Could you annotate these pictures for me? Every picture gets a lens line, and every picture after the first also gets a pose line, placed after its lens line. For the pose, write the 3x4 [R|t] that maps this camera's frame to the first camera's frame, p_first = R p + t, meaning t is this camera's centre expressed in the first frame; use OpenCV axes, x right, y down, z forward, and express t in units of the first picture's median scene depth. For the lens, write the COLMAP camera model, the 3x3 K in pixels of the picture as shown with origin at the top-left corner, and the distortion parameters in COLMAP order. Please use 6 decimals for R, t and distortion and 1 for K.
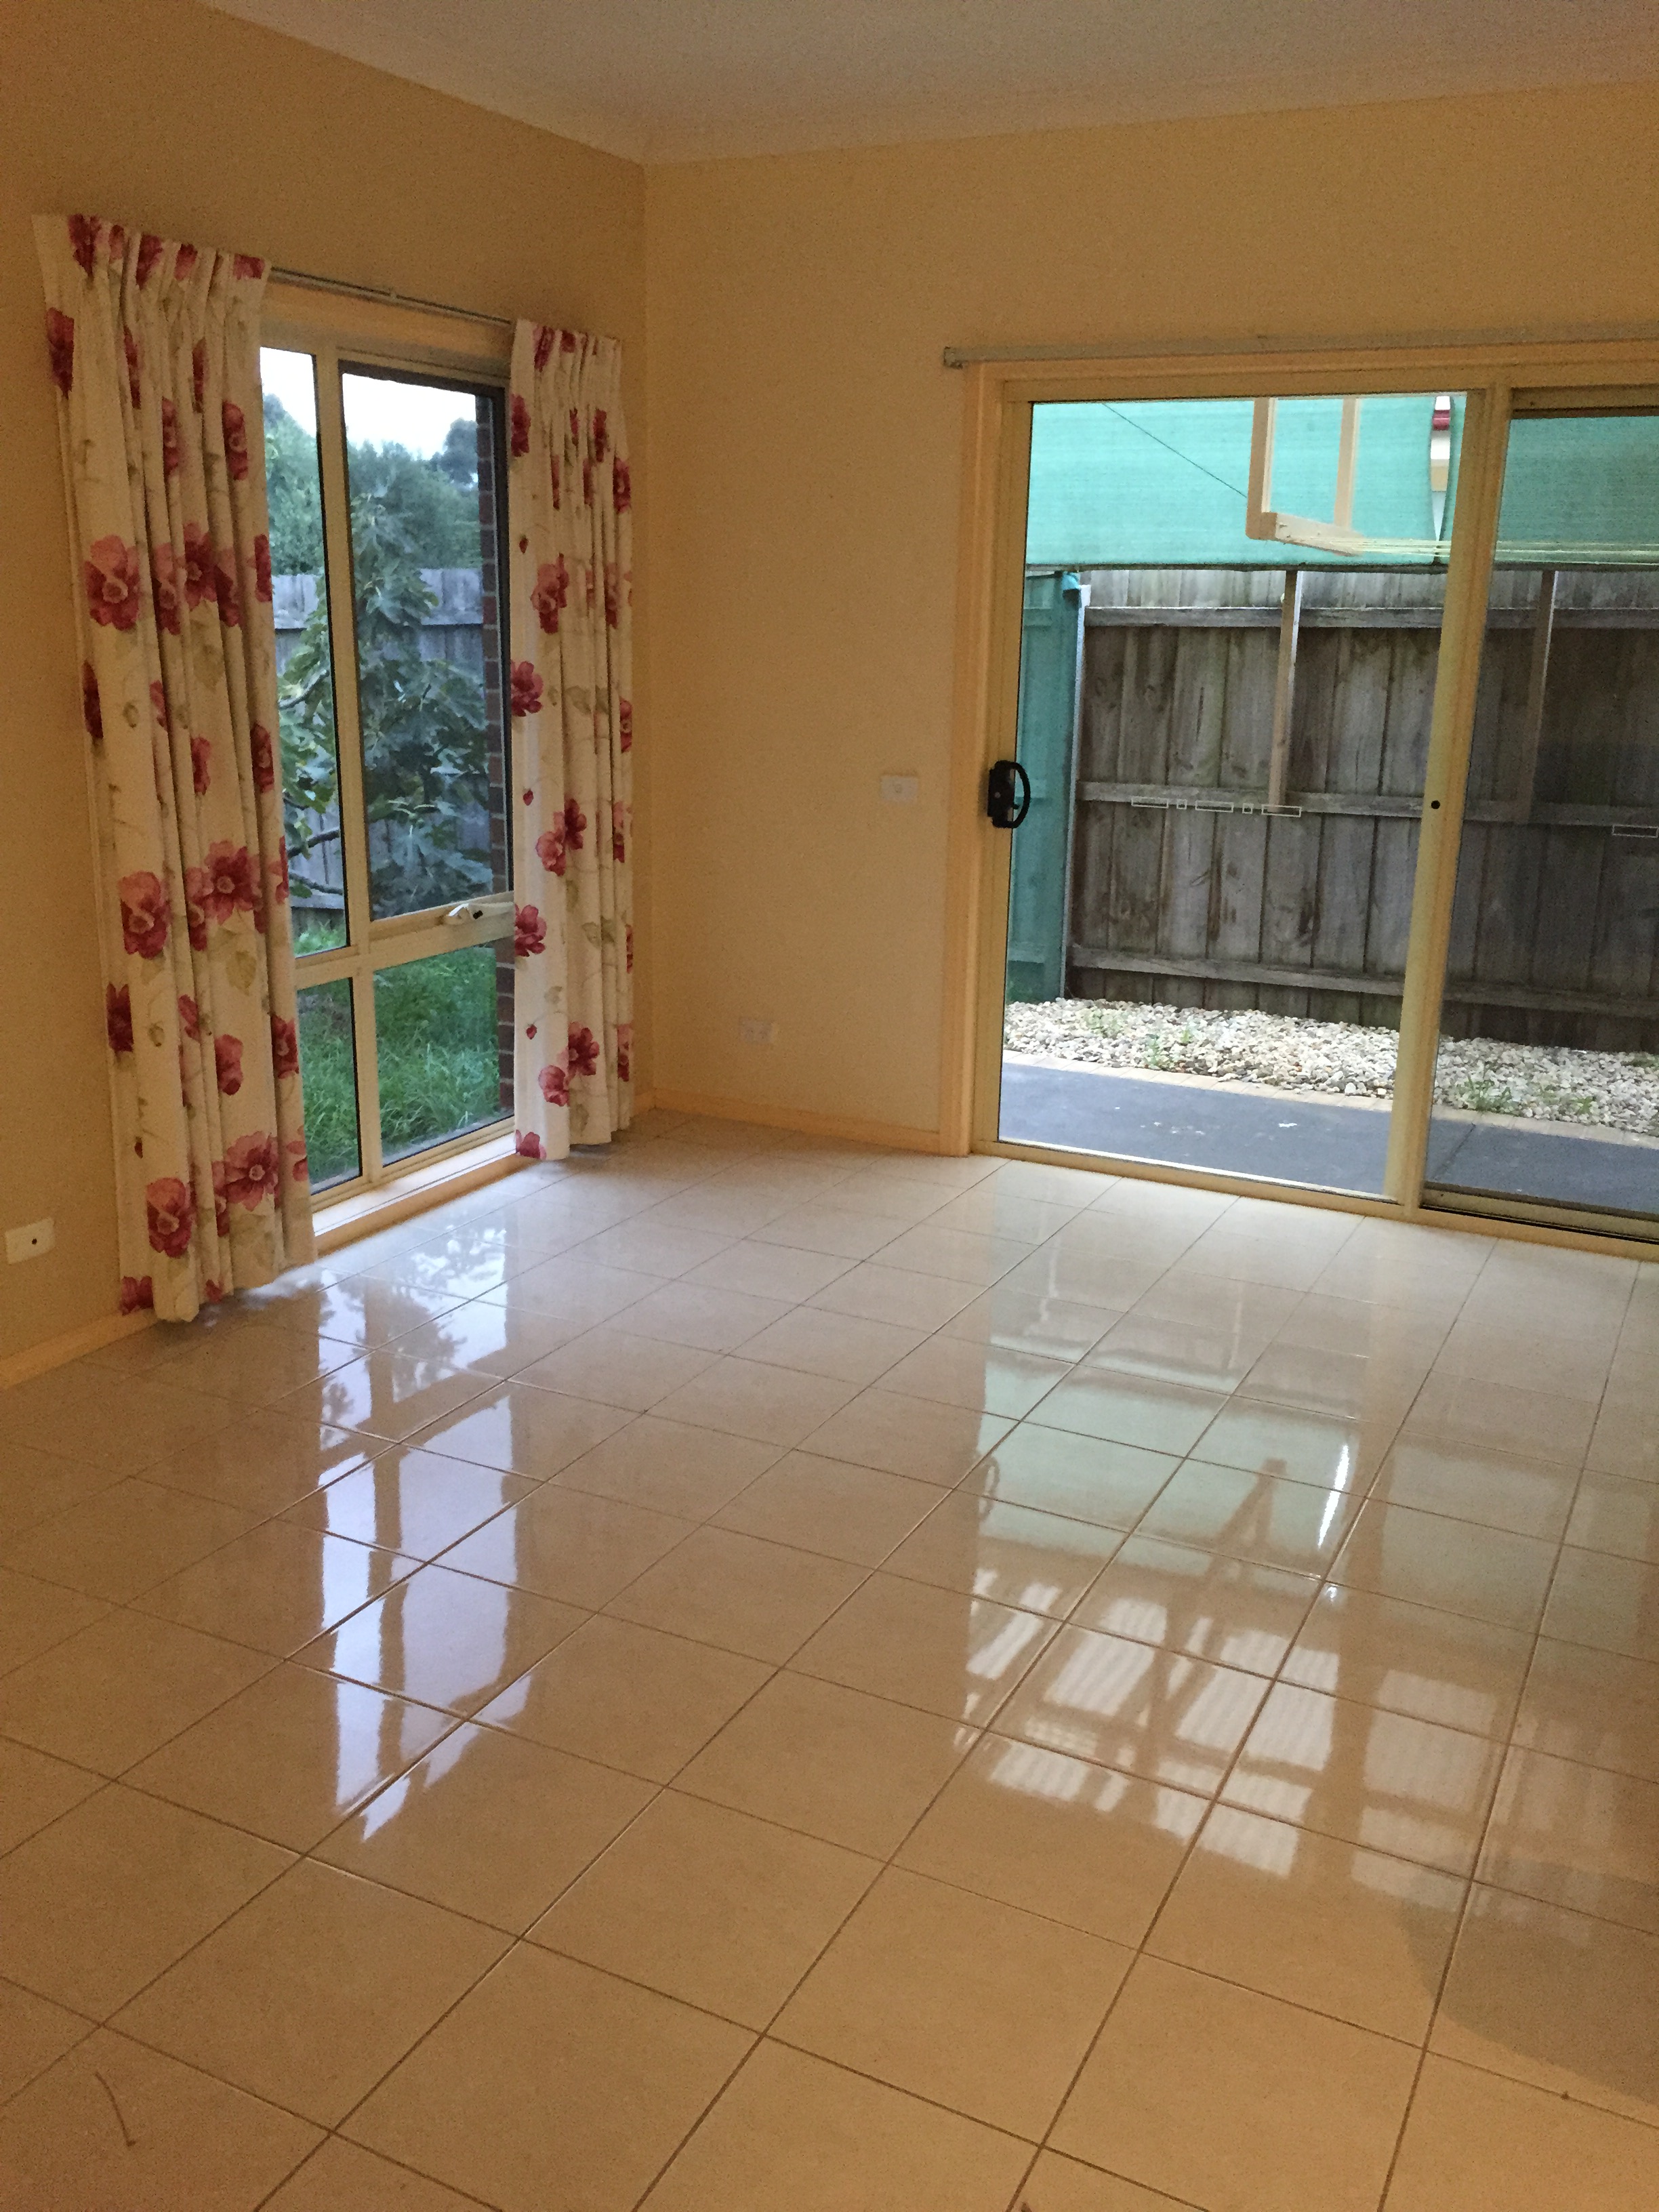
lens RADIAL K [[1893.8, 0, 839.2], [0, 1893.8, 1118.6], [0, 0, 1]] dist [0.079125, -0.090194]
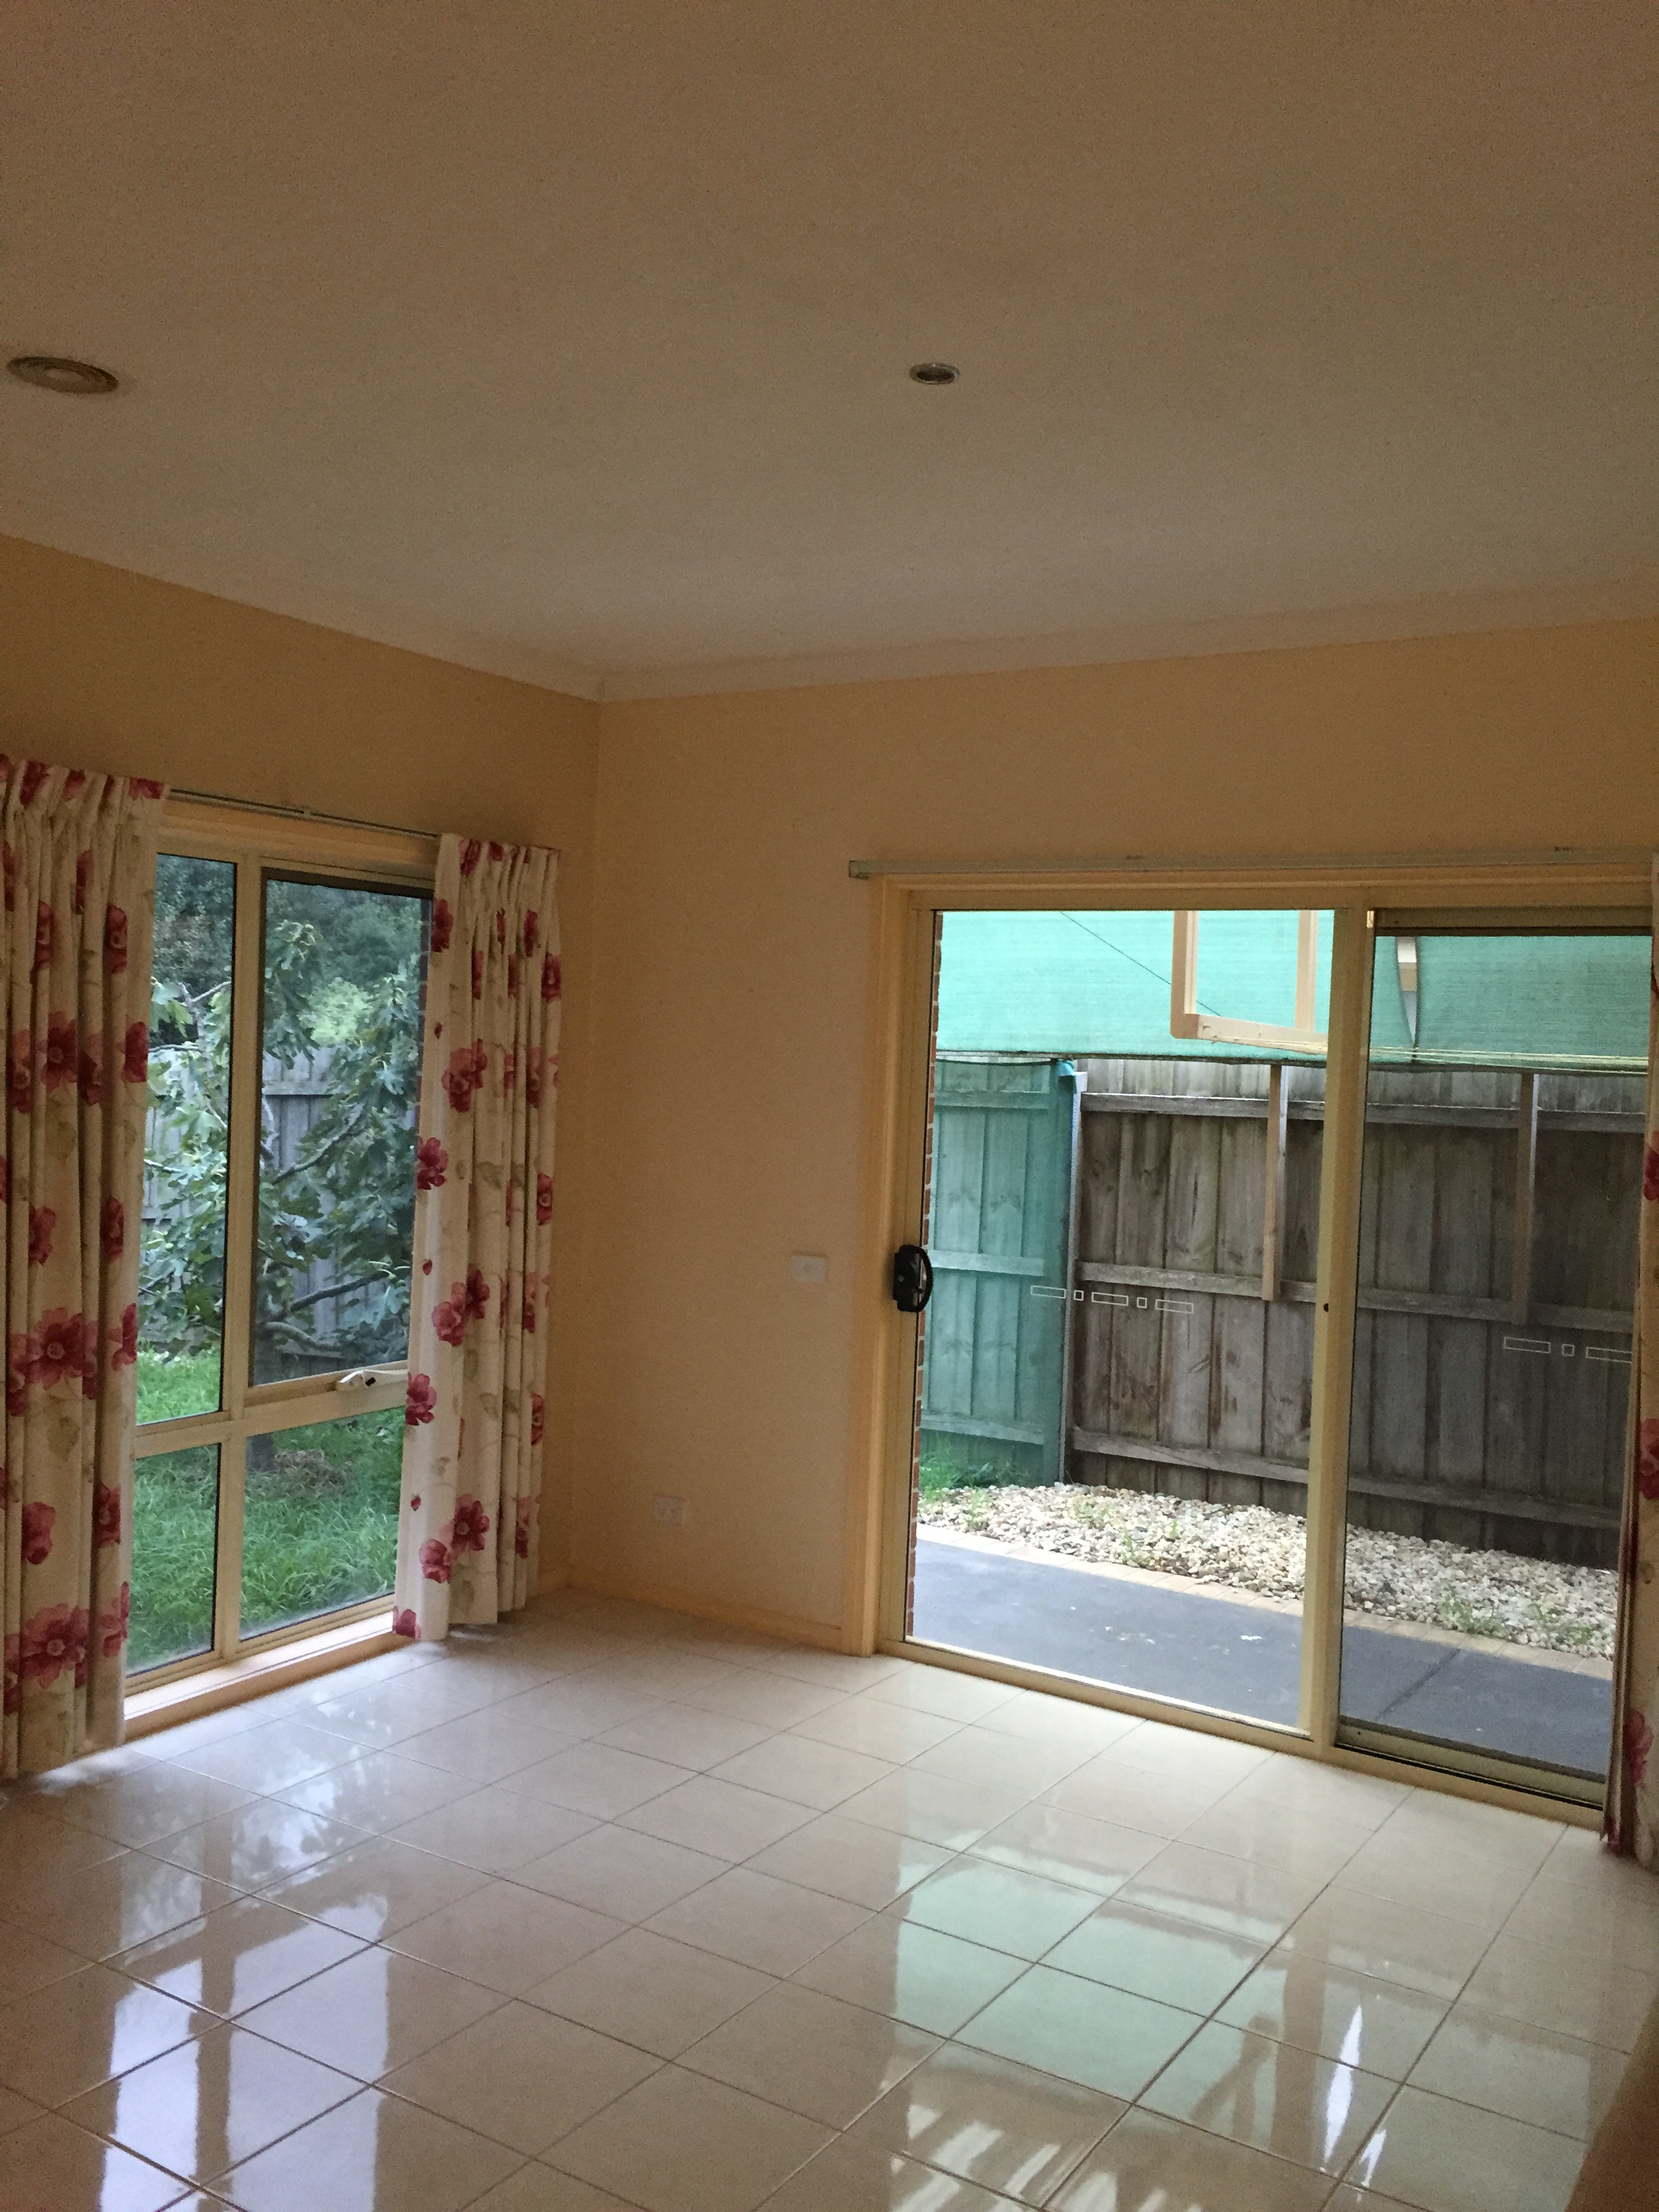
lens RADIAL K [[1893.8, 0, 826.7], [0, 1893.8, 1122.4], [0, 0, 1]] dist [0.079125, -0.090194]
pose [[0.994986, 0.025014, -0.096831, 0.135424], [-0.047012, 0.971556, -0.232096, -0.017965], [0.088271, 0.235484, 0.967861, 0.019475]]
